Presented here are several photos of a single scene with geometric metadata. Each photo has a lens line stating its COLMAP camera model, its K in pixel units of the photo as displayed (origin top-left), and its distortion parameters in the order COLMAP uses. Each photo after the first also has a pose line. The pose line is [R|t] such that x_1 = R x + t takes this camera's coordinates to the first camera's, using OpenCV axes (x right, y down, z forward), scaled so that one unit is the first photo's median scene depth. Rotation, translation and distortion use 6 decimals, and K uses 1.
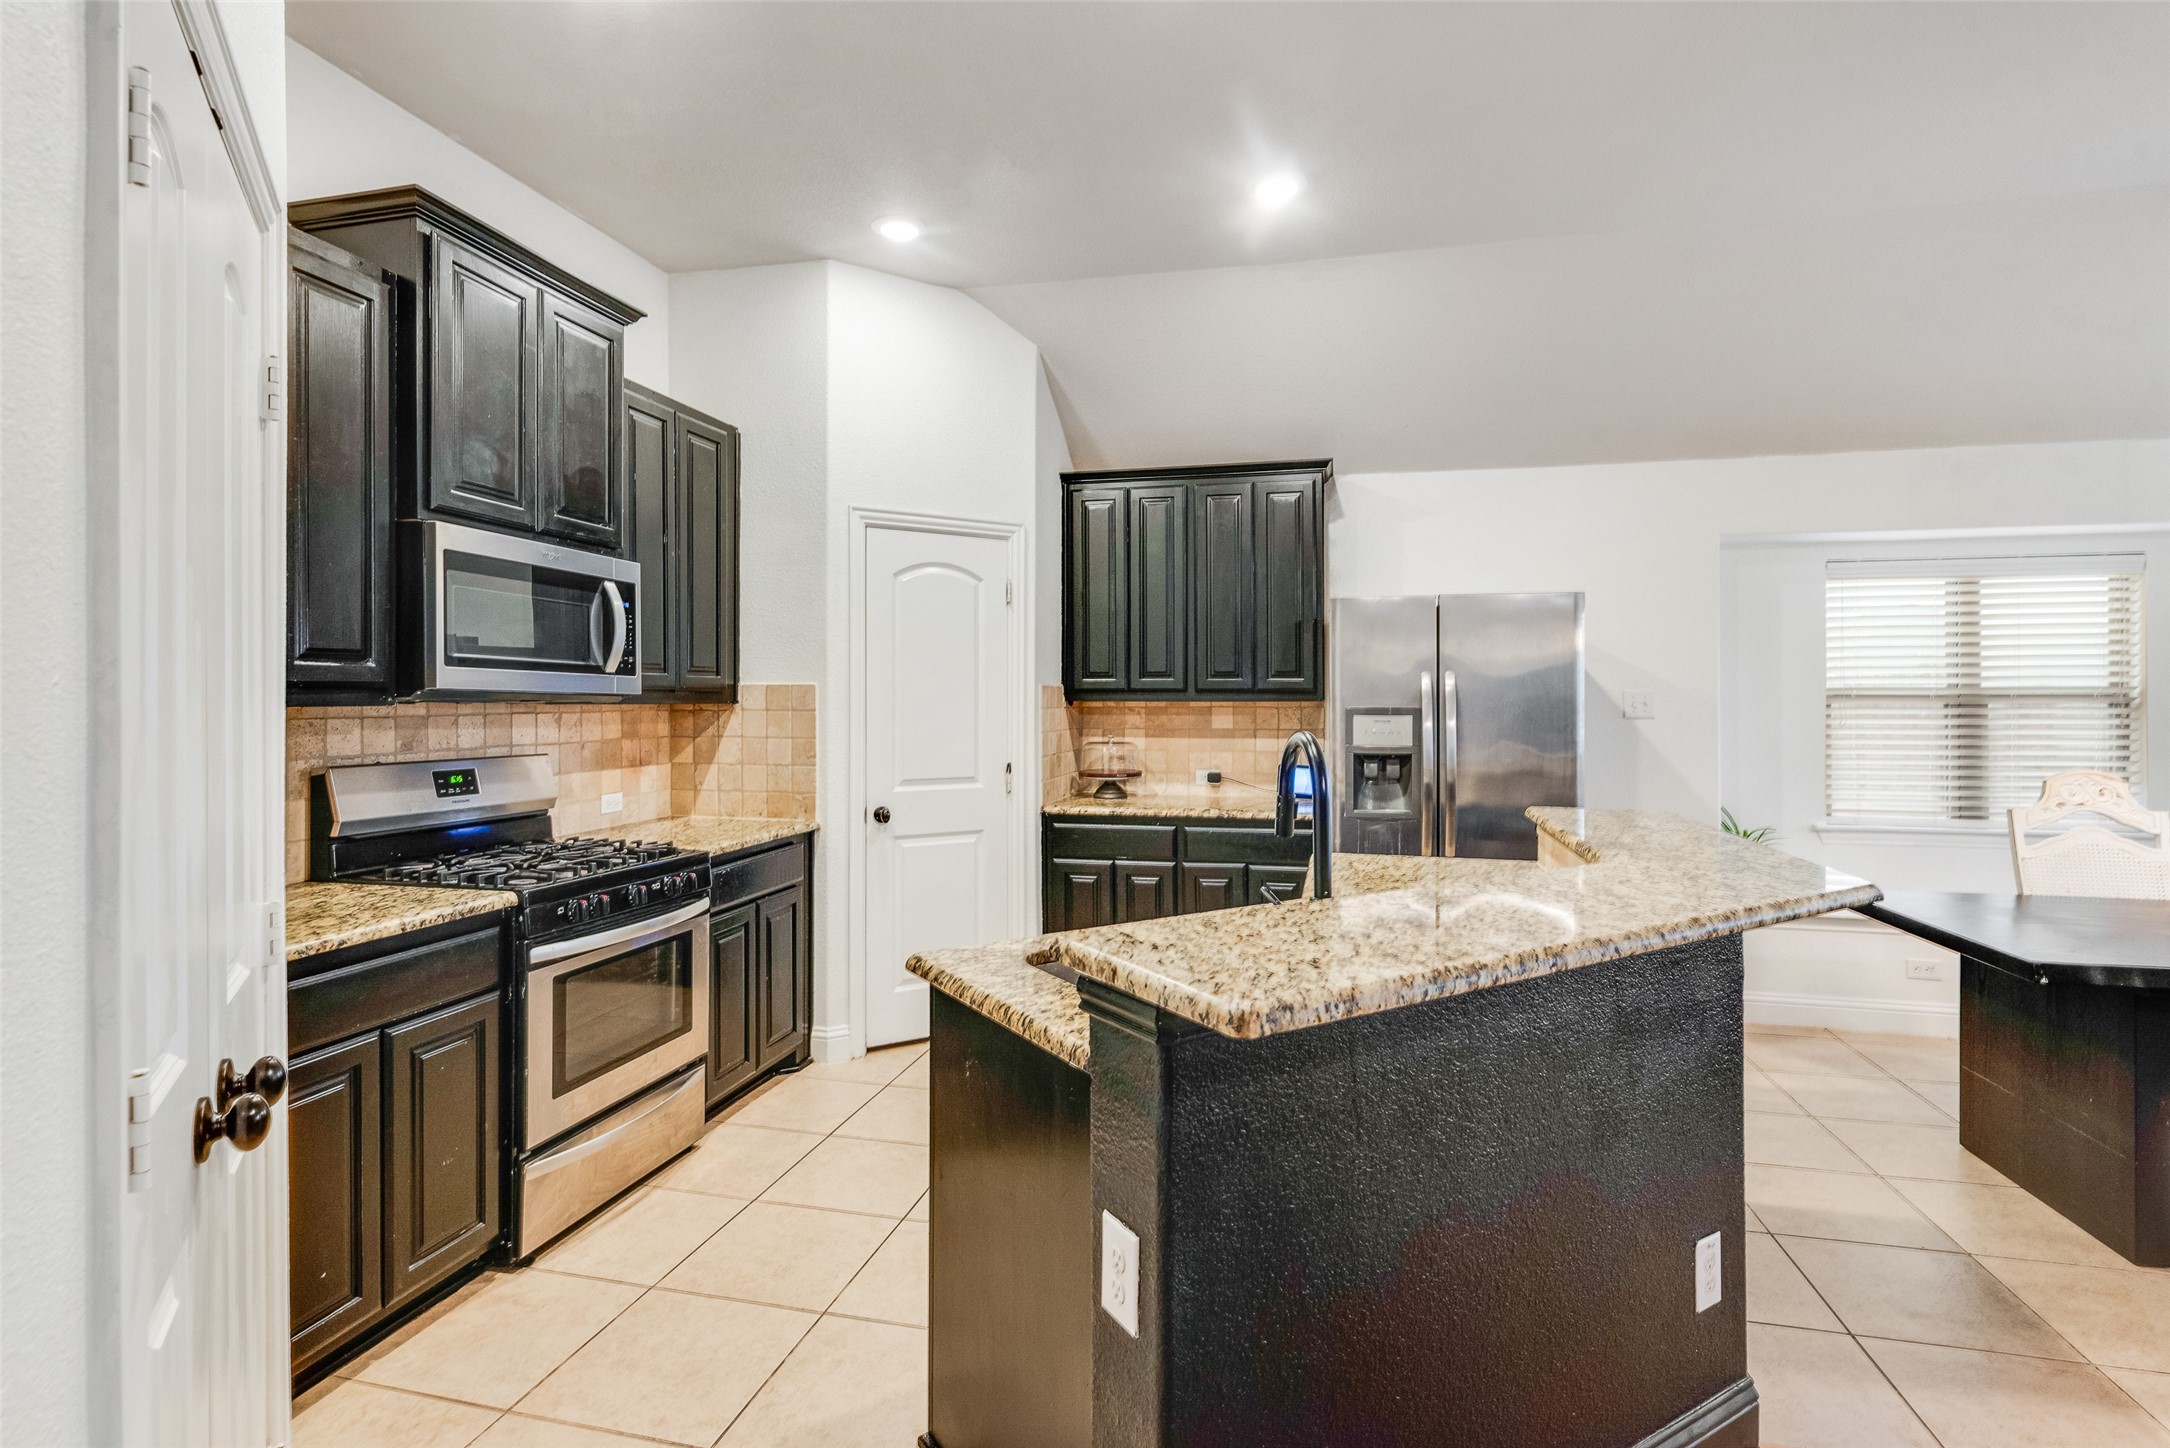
lens RADIAL K [[1045.4, 0, 1096.6], [0, 1045.4, 694.4], [0, 0, 1]] dist [-0.009738, 0.003251]
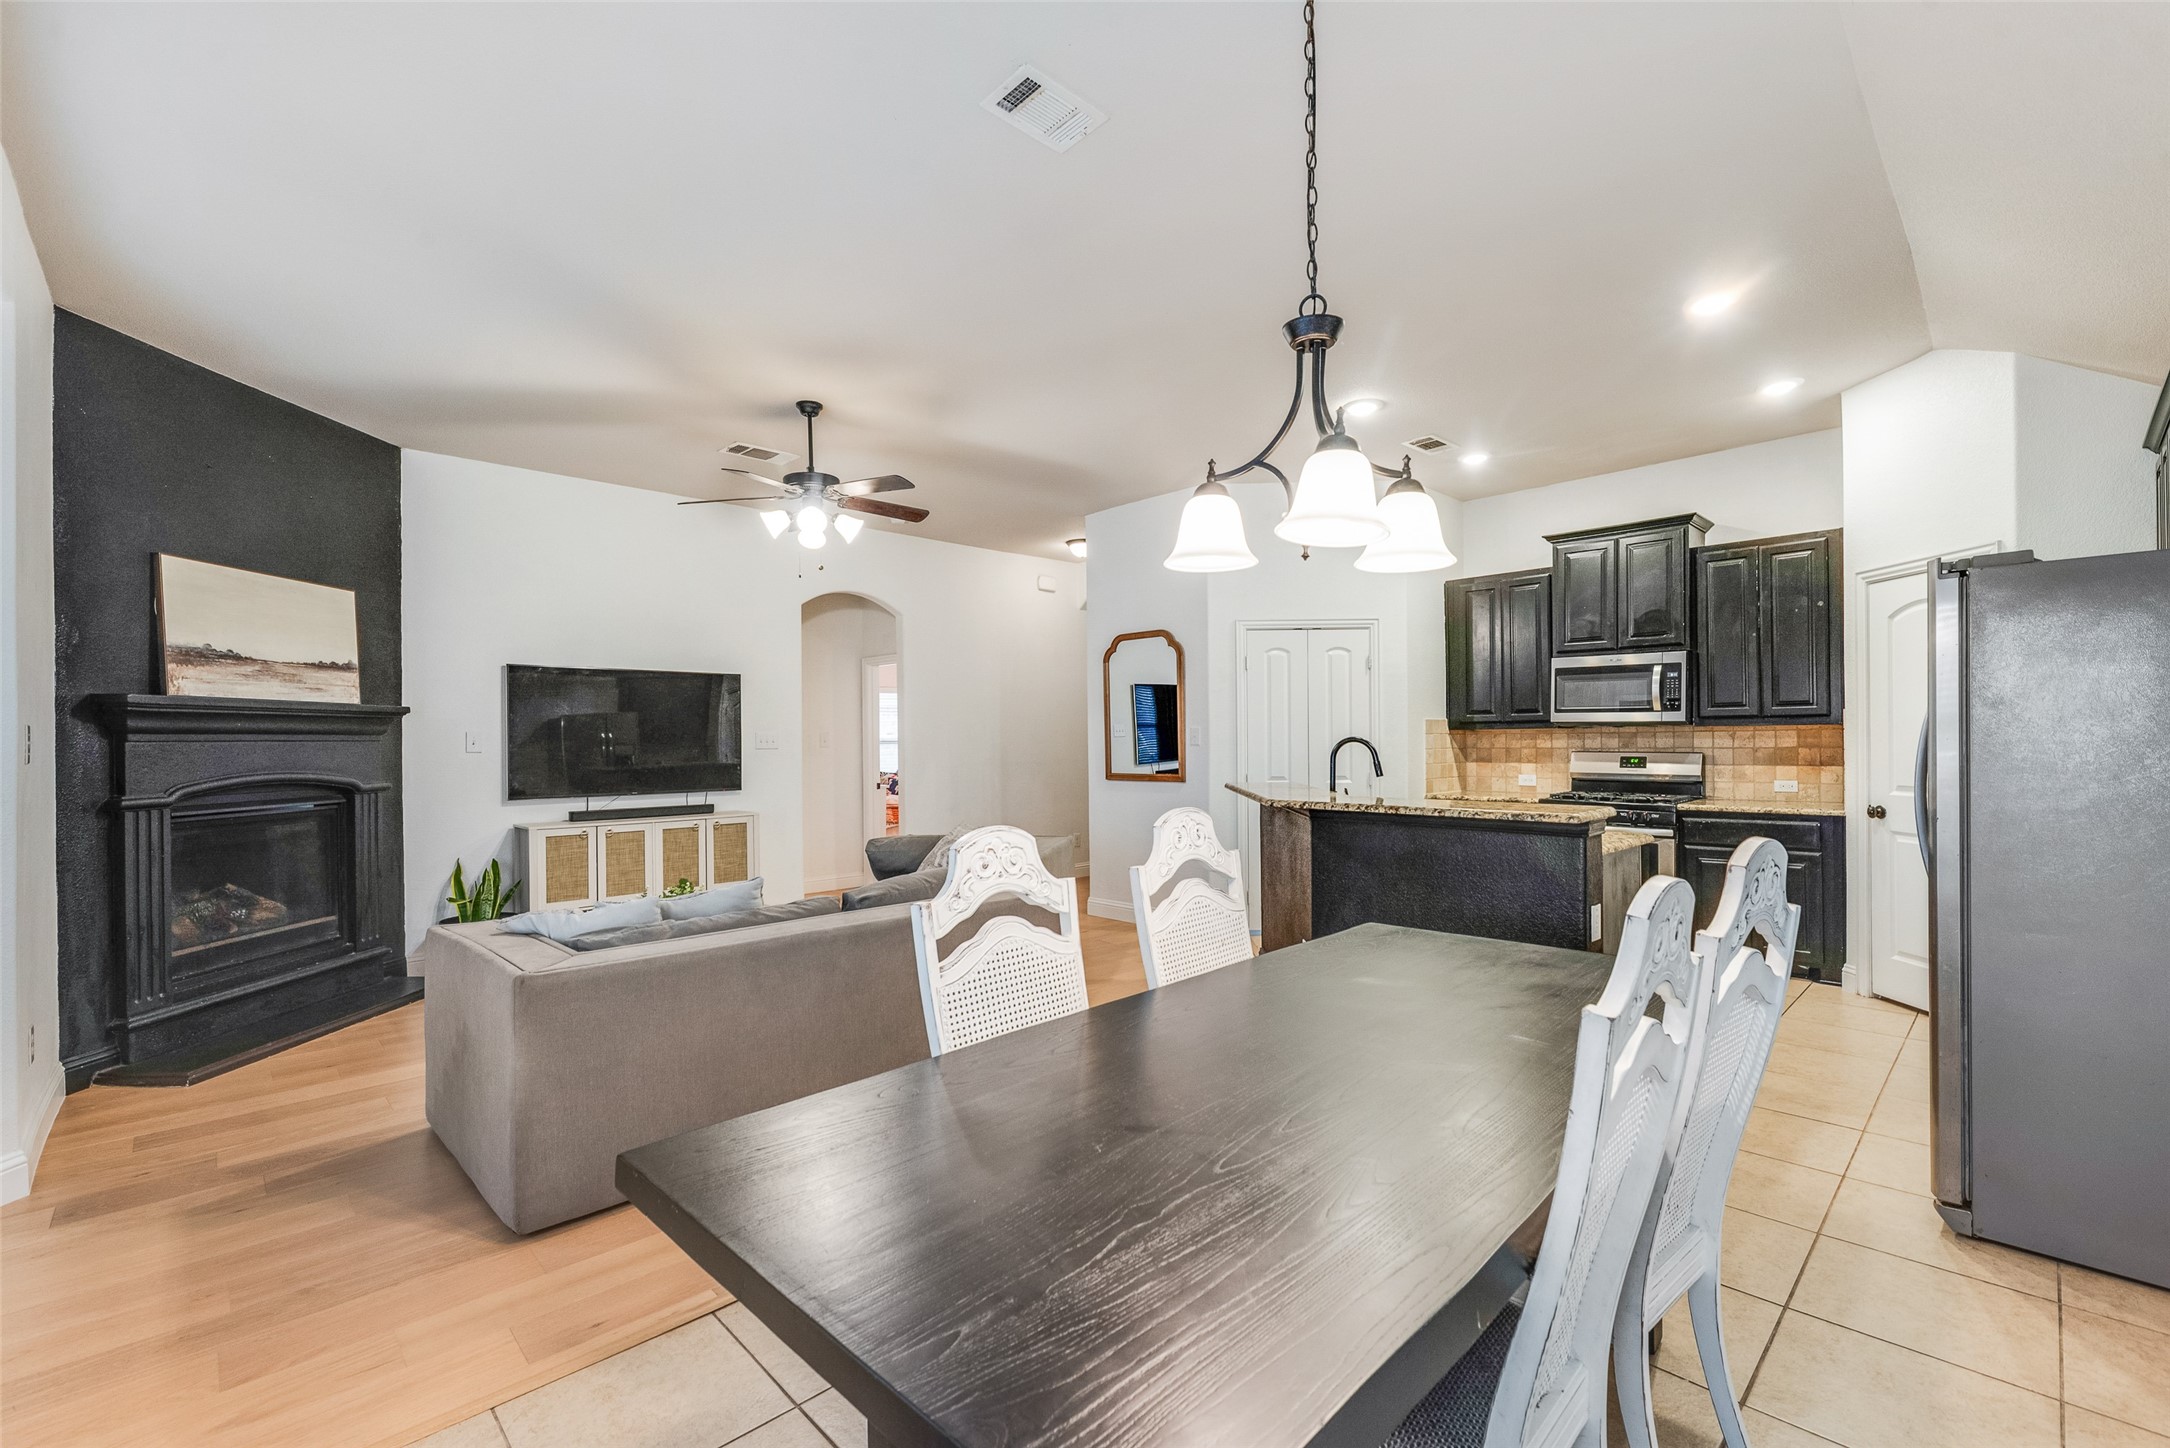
lens RADIAL K [[925.1, 0, 1088.7], [0, 925.1, 741.1], [0, 0, 1]] dist [-0.001008, -0.000647]
pose [[-0.544650, 0.007378, -0.838631, 1.274418], [0.013697, 0.999906, -0.000098, 0.017844], [0.838552, -0.011540, -0.544700, 0.832358]]
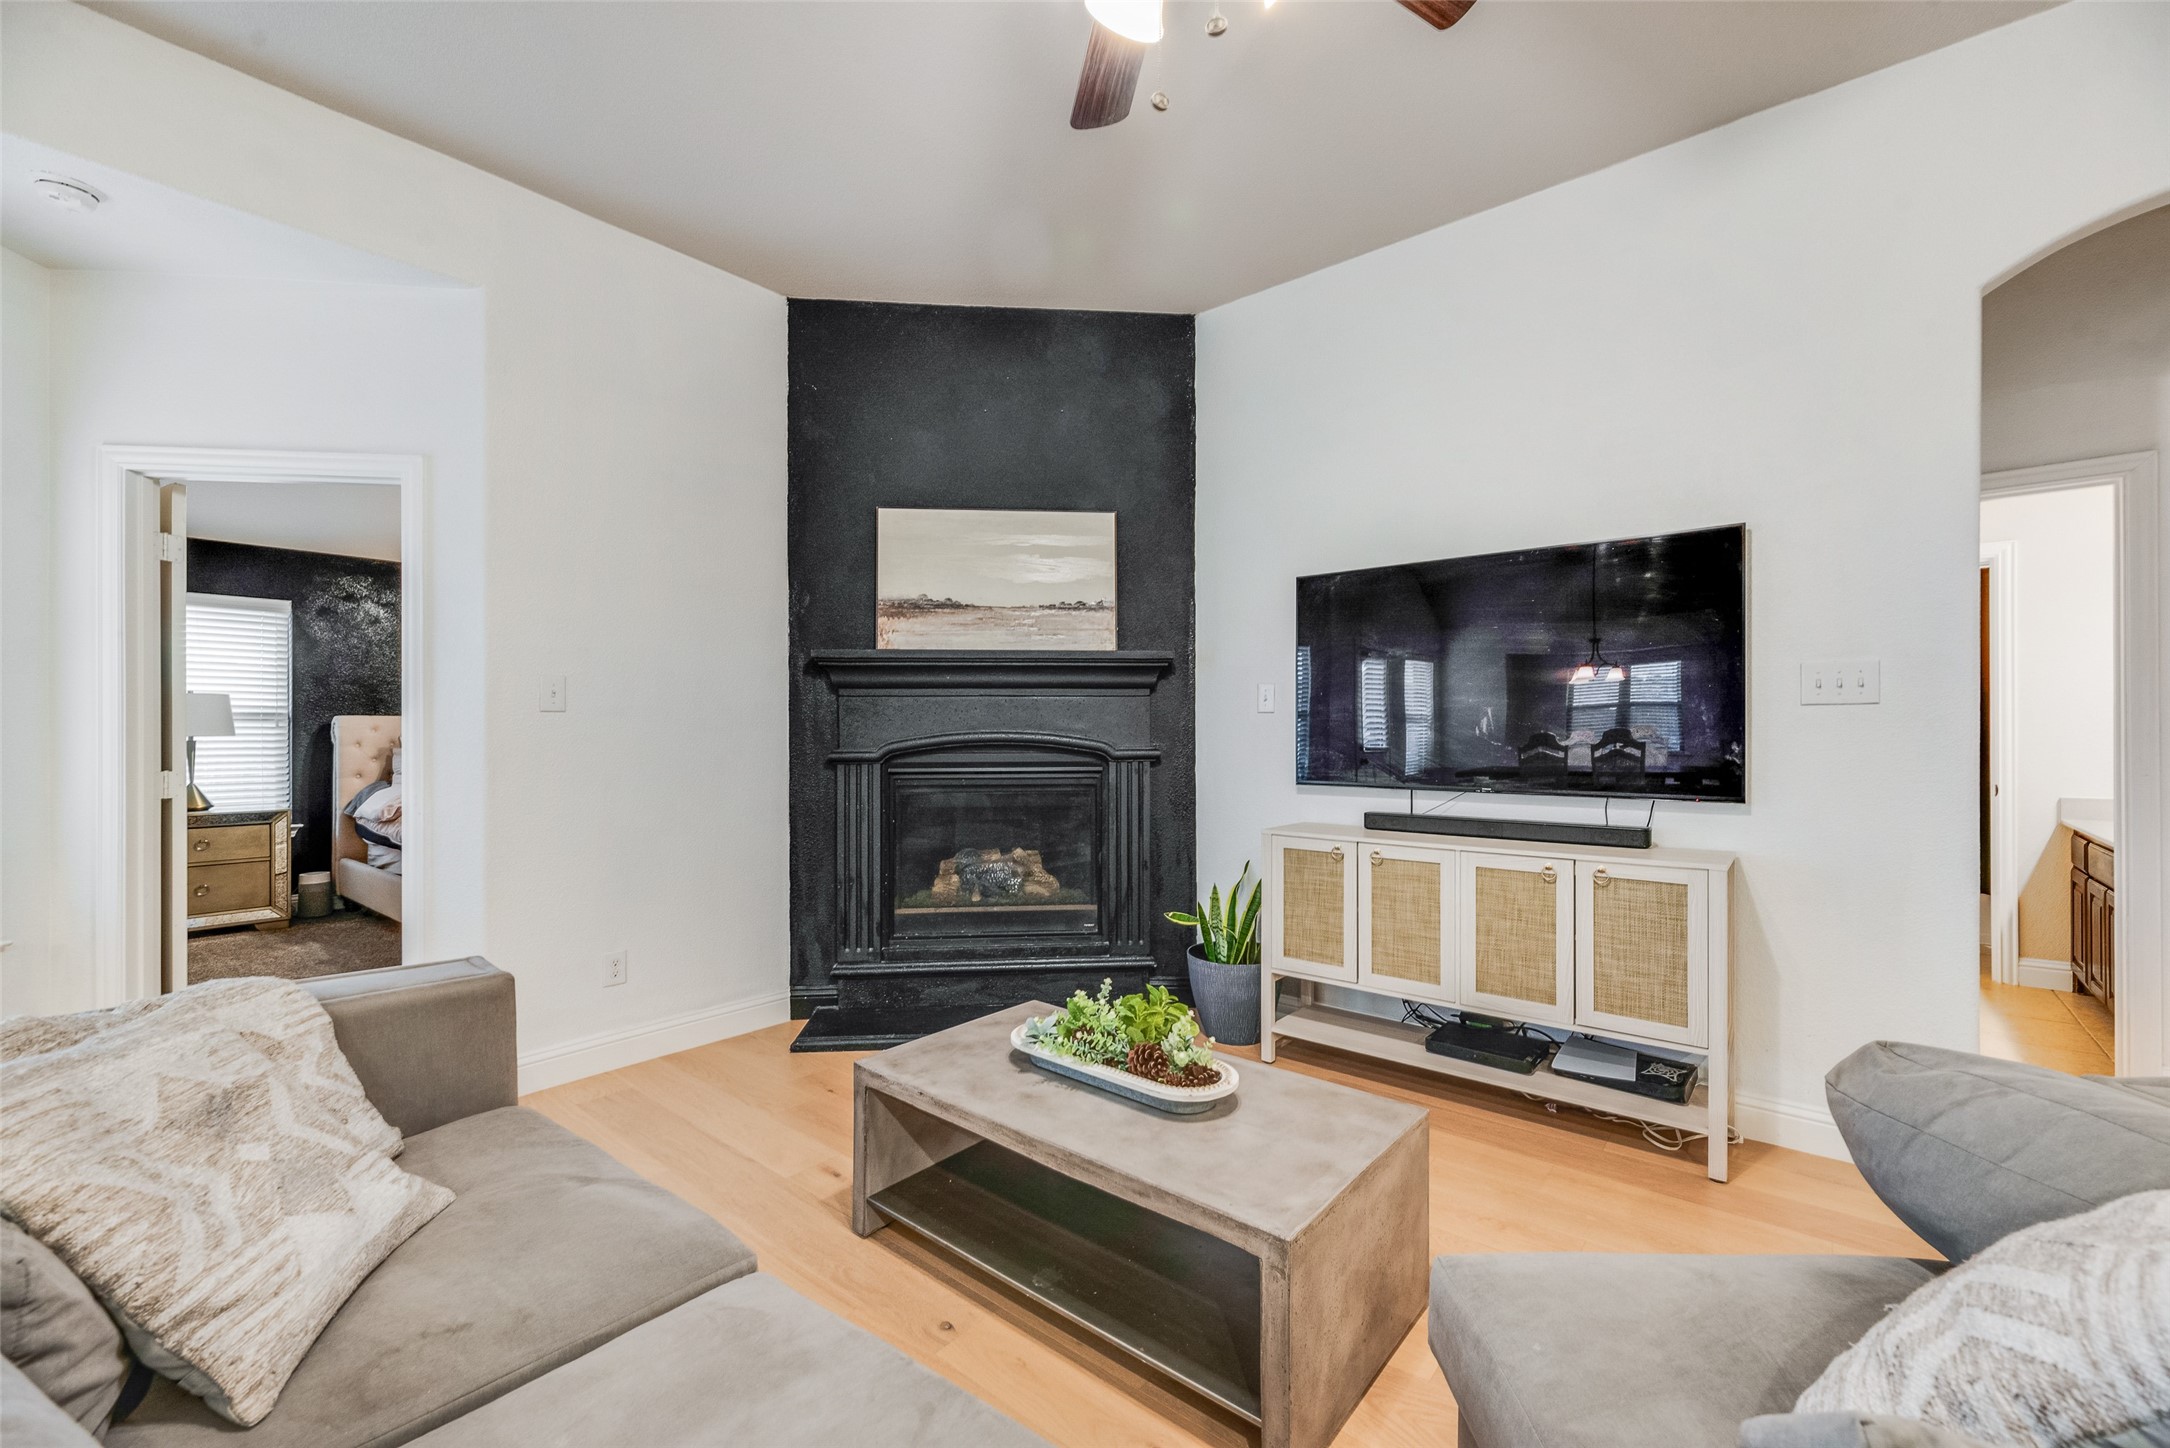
lens RADIAL K [[882.8, 0, 1100.0], [0, 882.8, 730.5], [0, 0, 1]] dist [-0.000651, 0.000255]
pose [[-0.894289, 0.001656, 0.447487, 0.353425], [0.001510, 0.999999, -0.000683, 0.042123], [-0.447488, 0.000065, -0.894290, 0.201251]]
